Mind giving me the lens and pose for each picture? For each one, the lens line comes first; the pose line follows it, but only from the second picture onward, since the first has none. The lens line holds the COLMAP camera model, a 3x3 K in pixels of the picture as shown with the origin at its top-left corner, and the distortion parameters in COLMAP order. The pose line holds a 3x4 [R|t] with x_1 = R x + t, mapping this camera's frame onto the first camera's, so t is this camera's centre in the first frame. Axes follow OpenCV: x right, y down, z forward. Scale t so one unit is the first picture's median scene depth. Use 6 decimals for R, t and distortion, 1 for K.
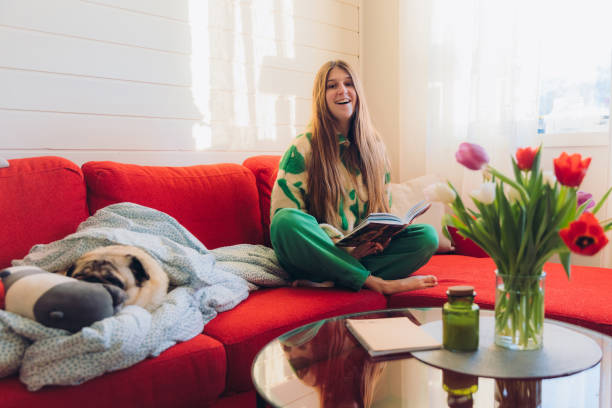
lens RADIAL K [[592.1, 0, 332.7], [0, 592.1, 217.7], [0, 0, 1]] dist [-0.003258, -0.010511]
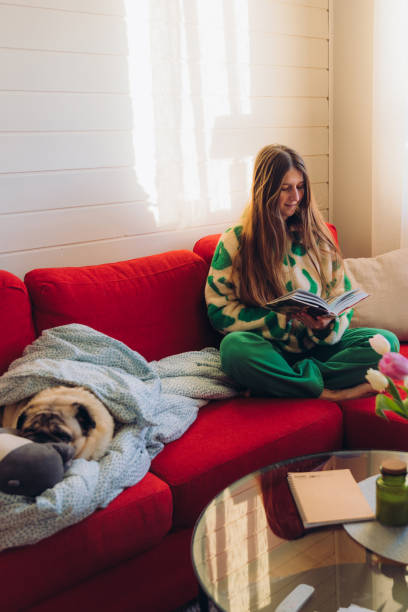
lens RADIAL K [[724.1, 0, 254.3], [0, 724.1, 294.2], [0, 0, 1]] dist [0.000709, -0.008465]
pose [[0.995940, 0.005296, -0.089868, 0.072964], [0.006655, 0.991206, 0.132158, -0.282652], [0.089778, -0.132219, 0.987146, -0.179245]]
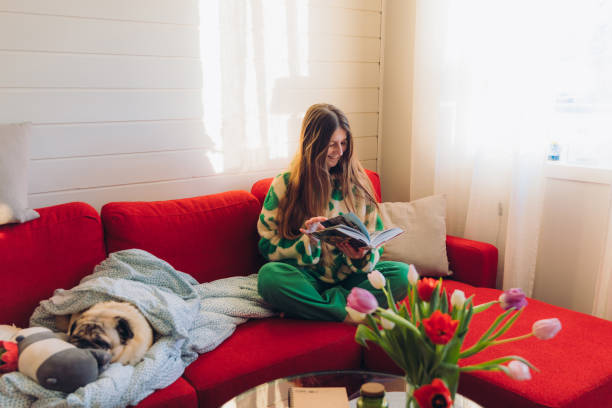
lens RADIAL K [[594.0, 0, 282.1], [0, 594.0, 235.9], [0, 0, 1]] dist [0.007837, -0.003736]
pose [[0.977389, 0.046593, -0.206250, 0.225134], [-0.016252, 0.989088, 0.146424, -0.280442], [0.210822, -0.139761, 0.967482, -0.087843]]
